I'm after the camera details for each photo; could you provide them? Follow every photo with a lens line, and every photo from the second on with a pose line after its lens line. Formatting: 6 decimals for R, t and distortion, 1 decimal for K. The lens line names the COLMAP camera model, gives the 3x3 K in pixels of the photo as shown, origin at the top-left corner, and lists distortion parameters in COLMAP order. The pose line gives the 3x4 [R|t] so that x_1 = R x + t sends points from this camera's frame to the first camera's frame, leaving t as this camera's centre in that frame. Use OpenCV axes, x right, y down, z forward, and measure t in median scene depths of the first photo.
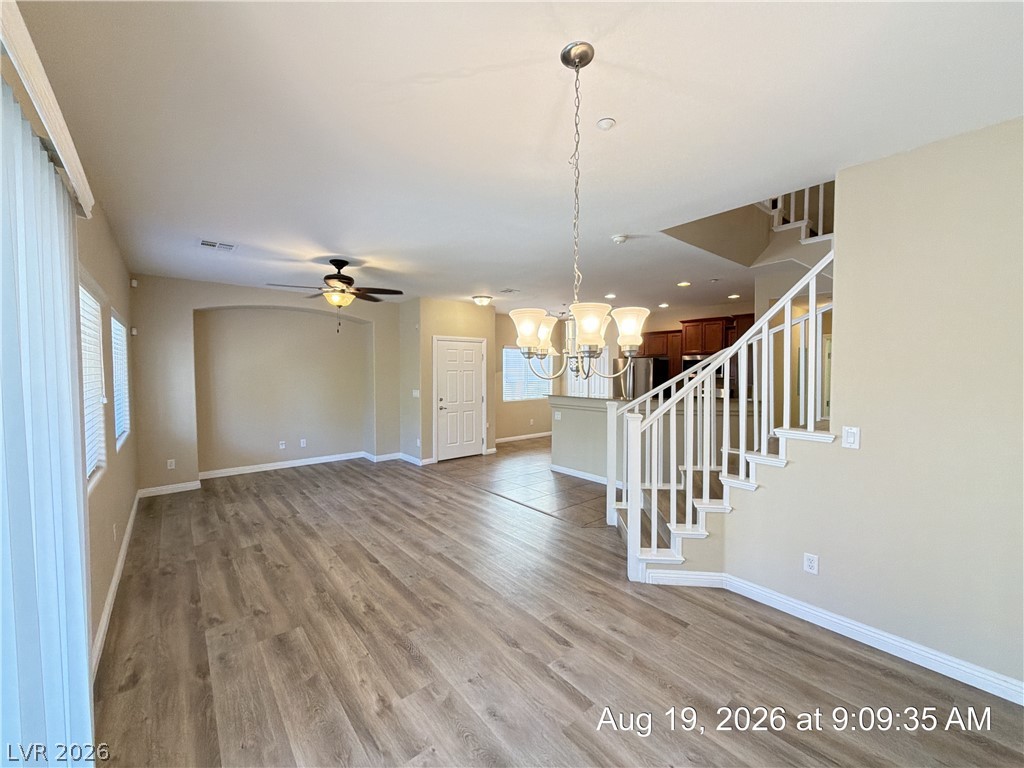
lens RADIAL K [[408.0, 0, 513.7], [0, 408.0, 383.2], [0, 0, 1]] dist [0.000292, 0.000228]
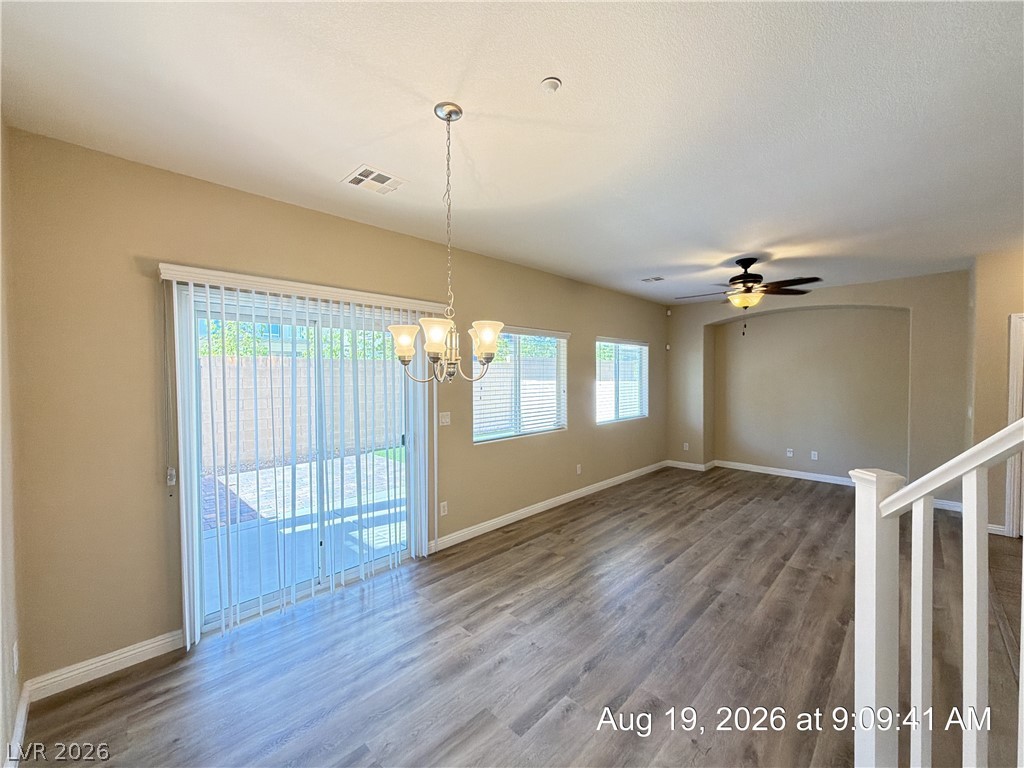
lens RADIAL K [[408.0, 0, 513.4], [0, 408.0, 382.2], [0, 0, 1]] dist [0.000292, 0.000228]
pose [[0.093474, 0.018070, -0.995458, 0.510619], [-0.032371, 0.999362, 0.015102, -0.012388], [0.995095, 0.030812, 0.093999, 0.406547]]
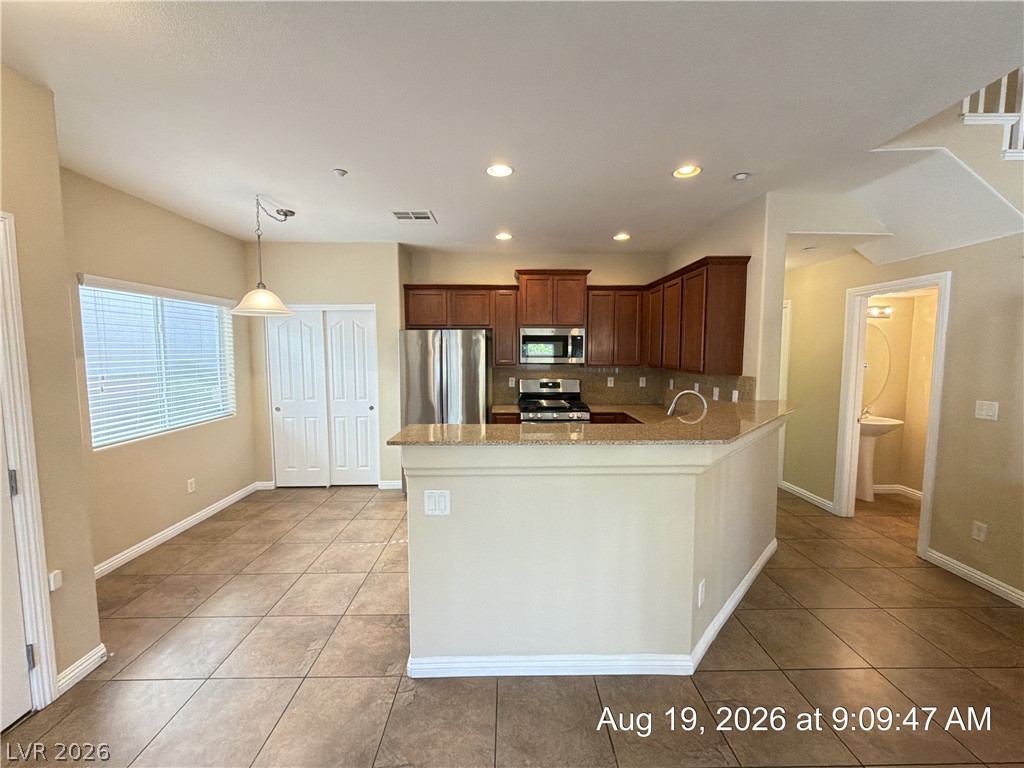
lens RADIAL K [[408.0, 0, 512.7], [0, 408.0, 383.6], [0, 0, 1]] dist [0.000292, 0.000228]
pose [[0.630468, -0.063687, 0.773598, -0.131780], [0.026646, 0.997817, 0.060431, -0.039290], [-0.775758, -0.017487, 0.630789, 1.148146]]
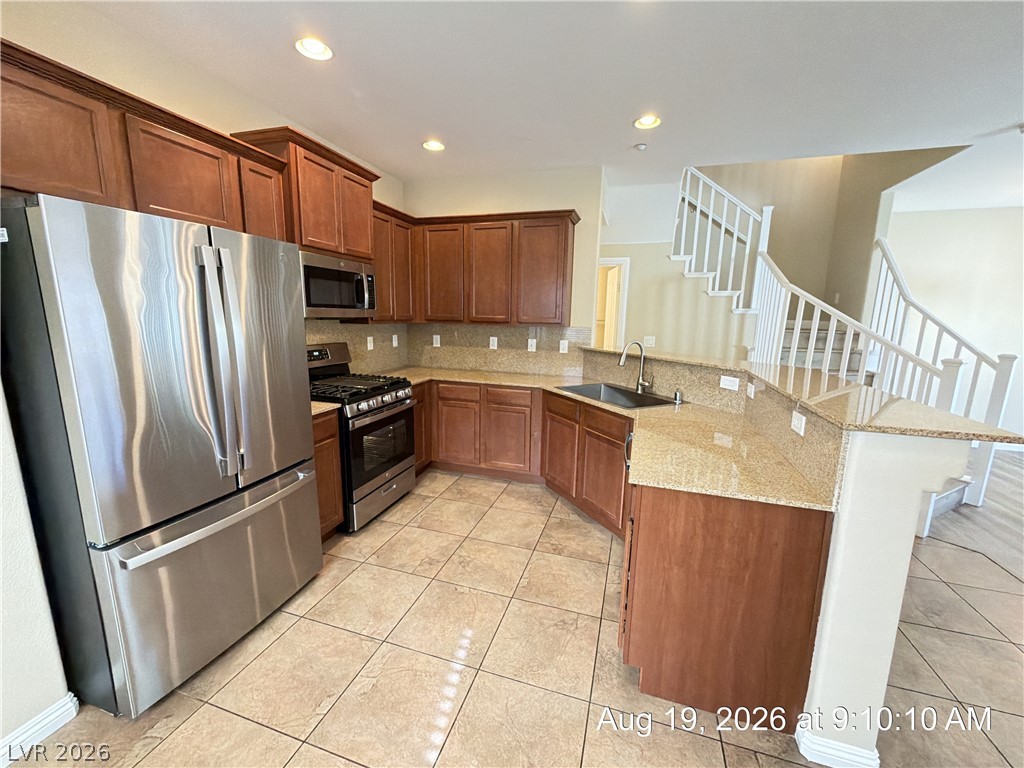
lens RADIAL K [[408.0, 0, 512.6], [0, 408.0, 383.9], [0, 0, 1]] dist [0.000292, 0.000228]
pose [[-0.536716, -0.156941, 0.829039, 0.073405], [0.007395, 0.981637, 0.190616, -0.043739], [-0.843730, 0.108437, -0.525700, 1.915803]]
